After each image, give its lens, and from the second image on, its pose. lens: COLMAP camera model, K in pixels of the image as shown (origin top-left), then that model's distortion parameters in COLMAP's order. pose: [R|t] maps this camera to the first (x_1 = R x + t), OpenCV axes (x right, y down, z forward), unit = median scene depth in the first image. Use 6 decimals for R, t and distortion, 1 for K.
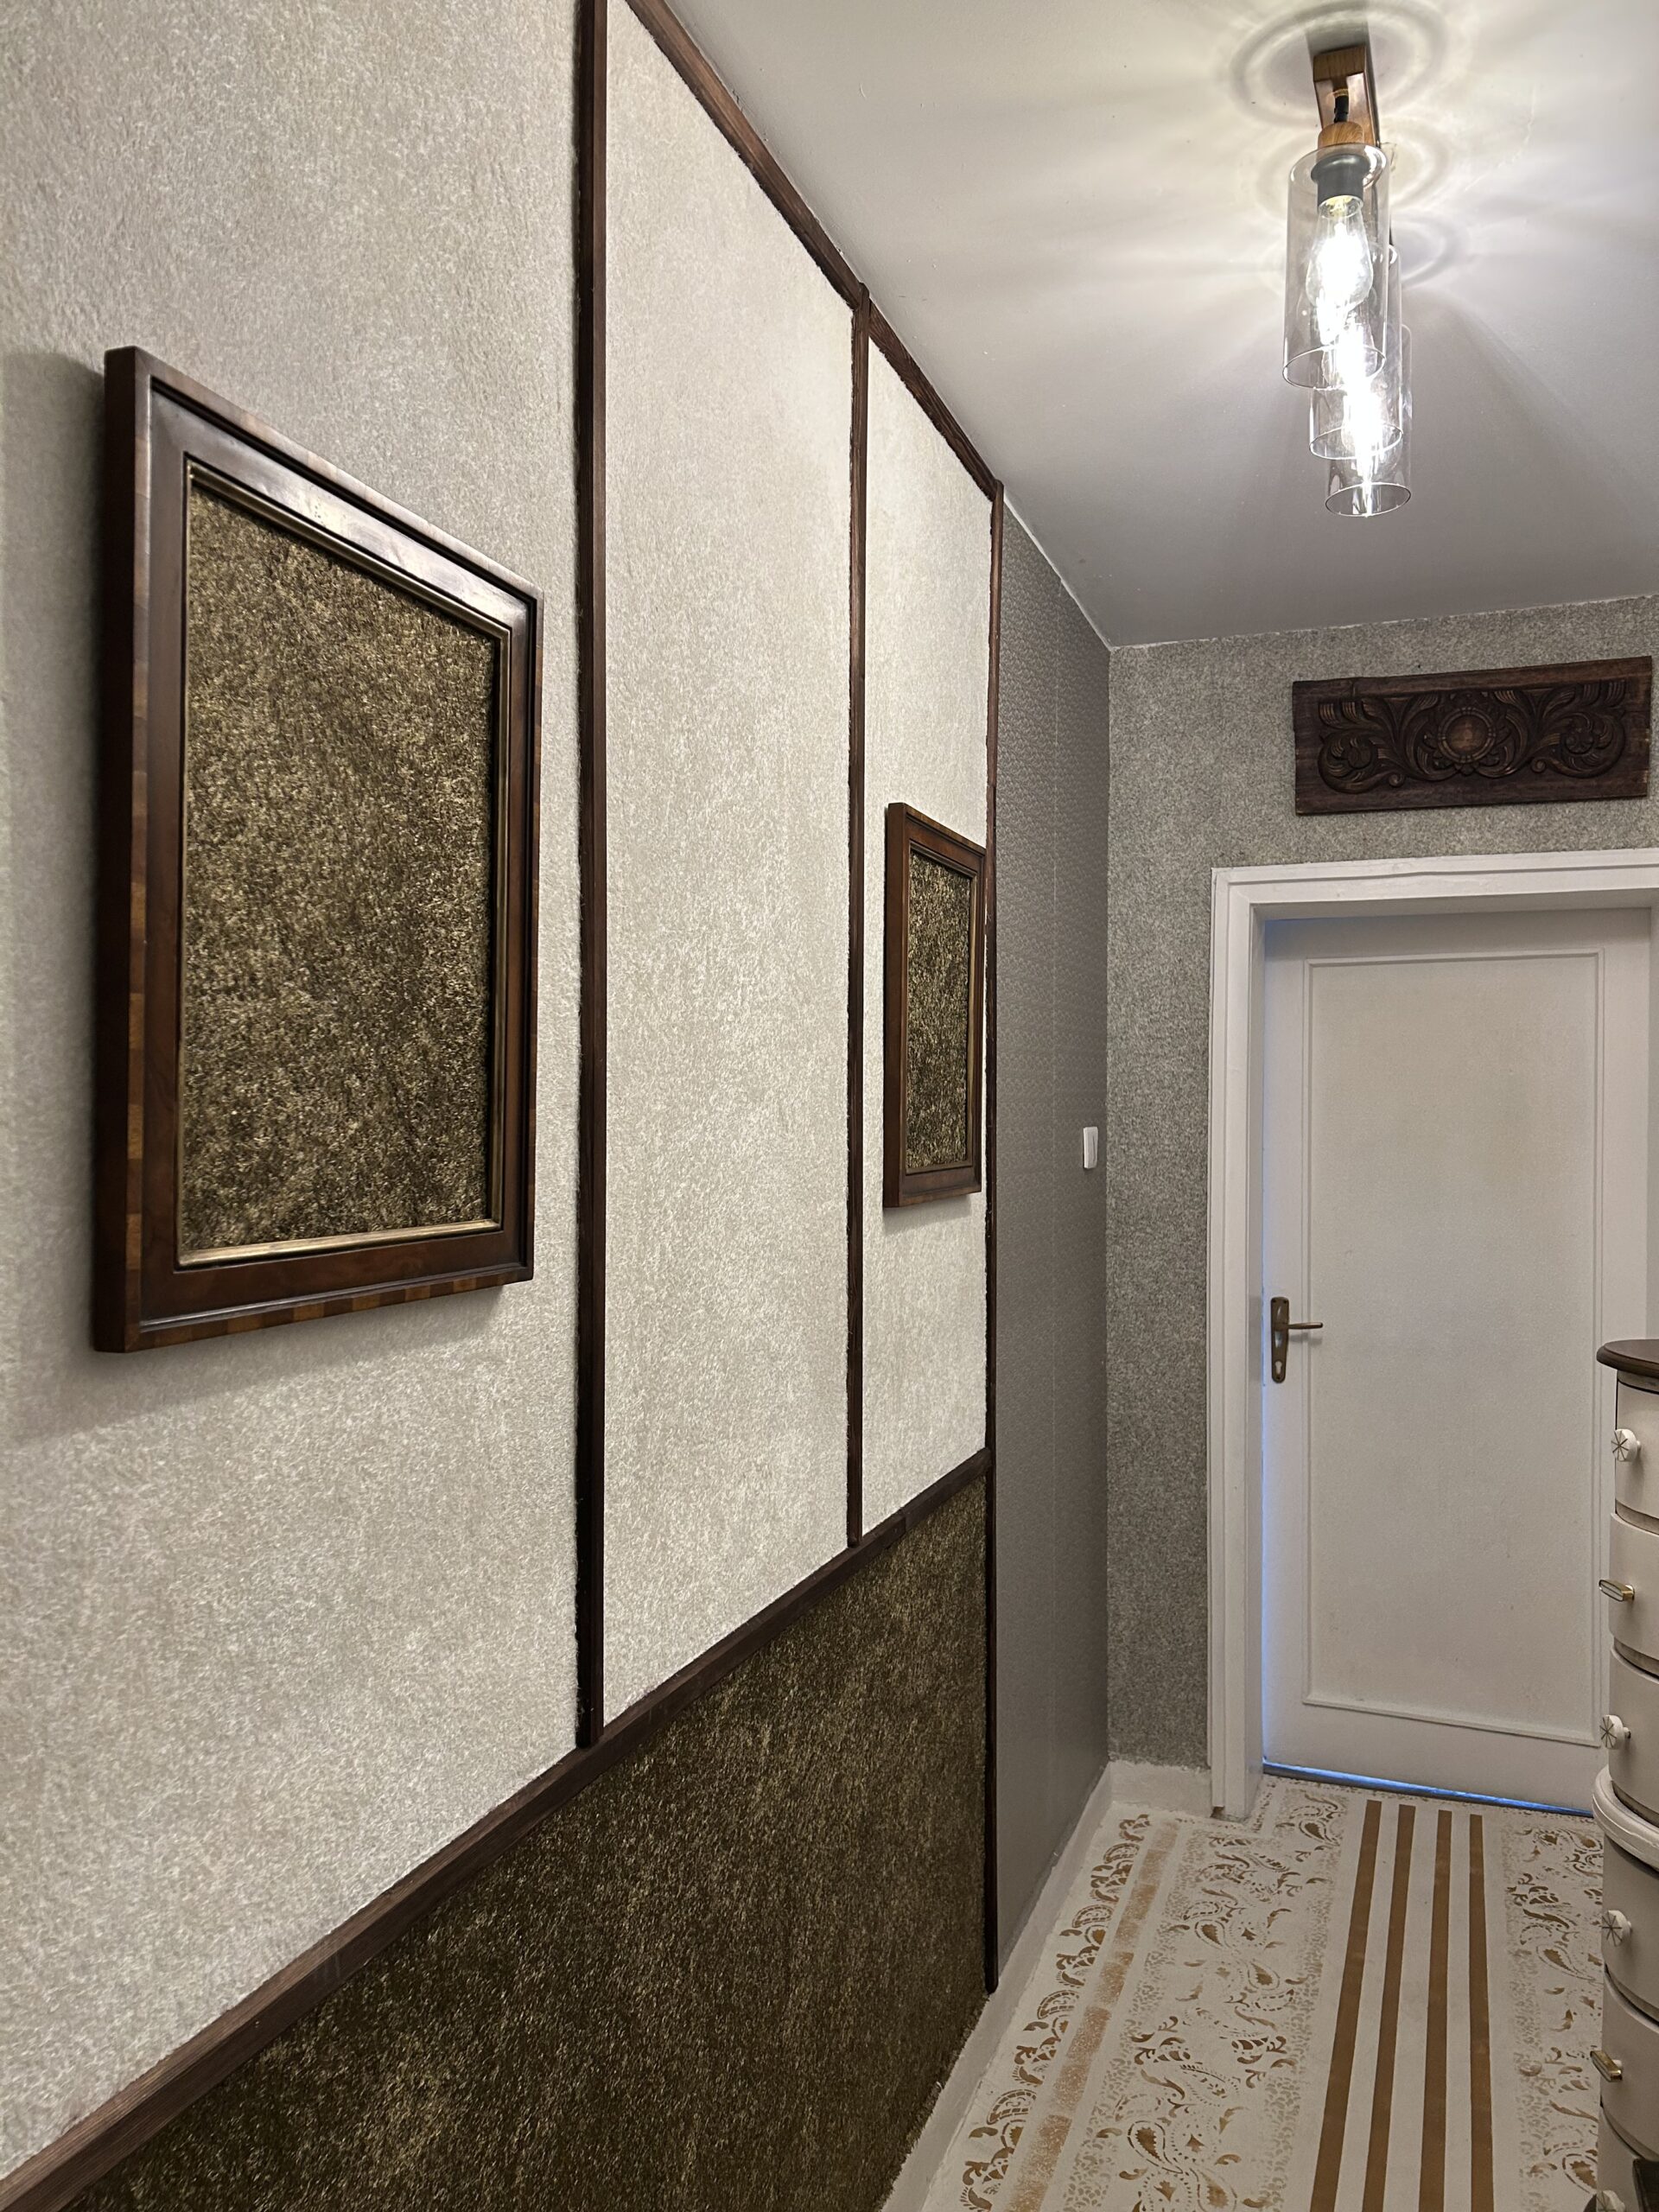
lens RADIAL K [[1684.2, 0, 810.0], [0, 1684.2, 1107.3], [0, 0, 1]] dist [0.061956, -0.068476]
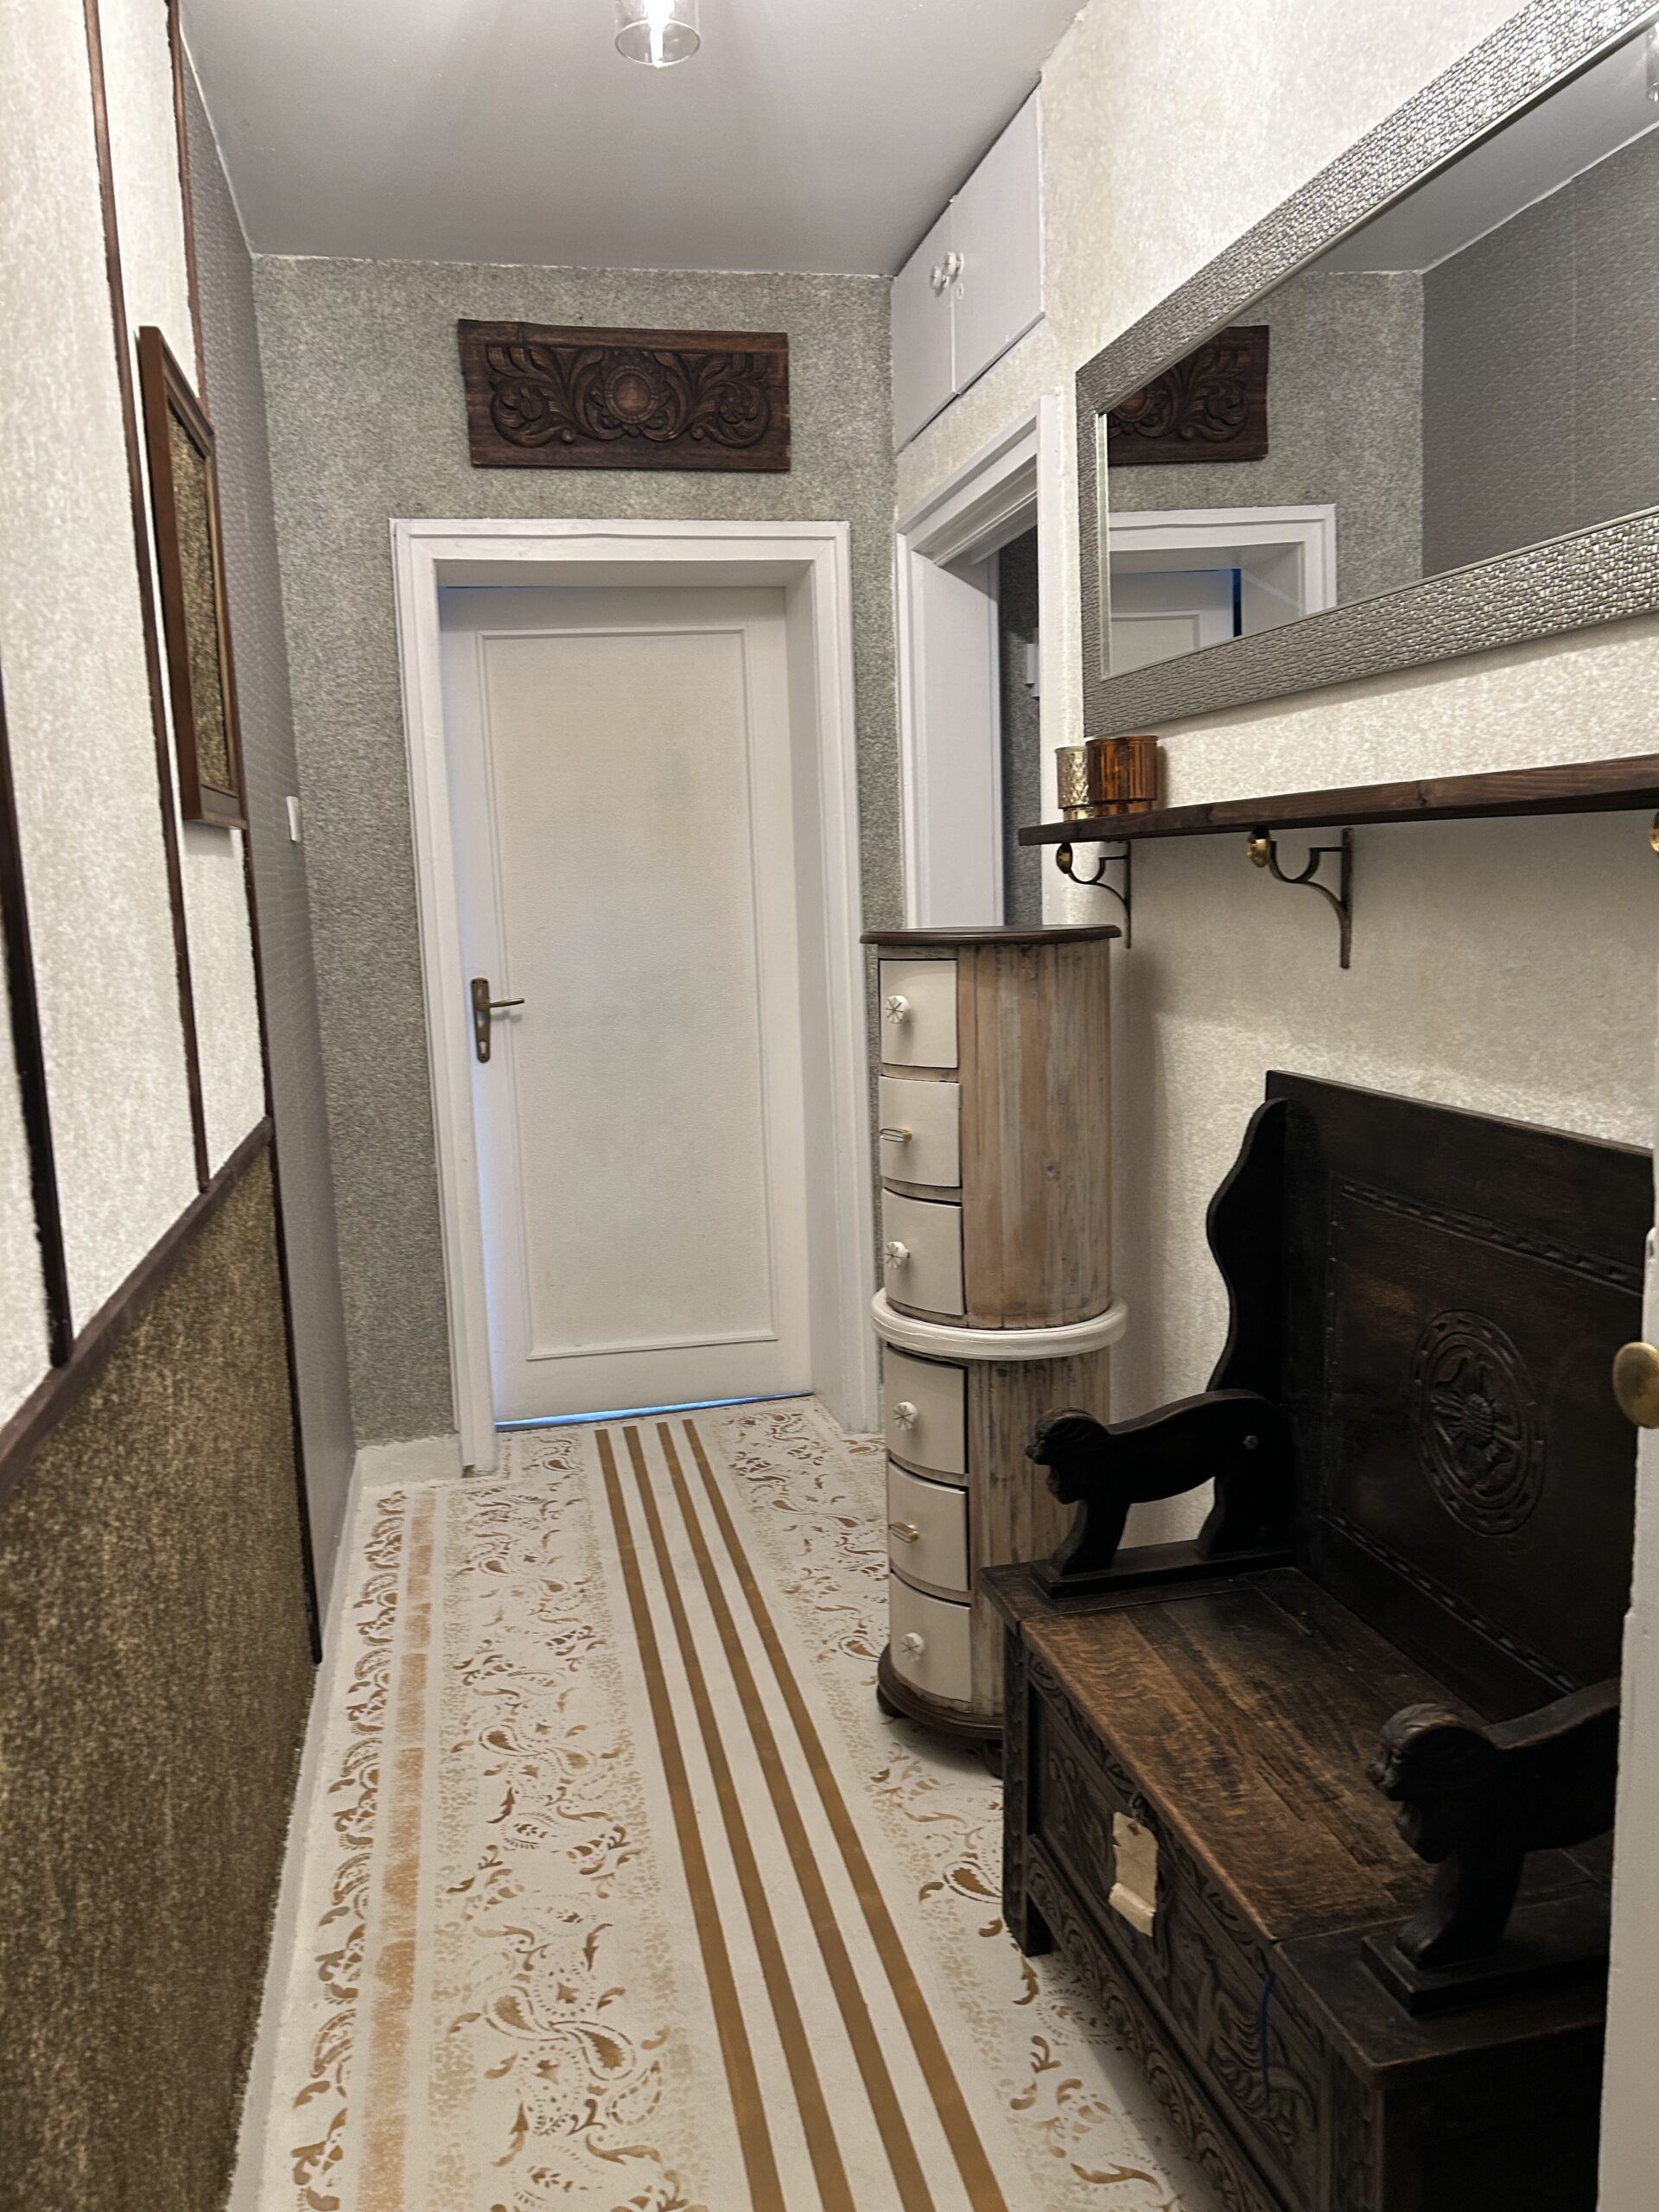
lens RADIAL K [[1684.2, 0, 819.0], [0, 1684.2, 1109.9], [0, 0, 1]] dist [0.061956, -0.068476]
pose [[0.843490, -0.114128, 0.524880, -0.099122], [0.044118, 0.988586, 0.144056, 0.060743], [-0.535329, -0.098353, 0.838898, 0.046226]]
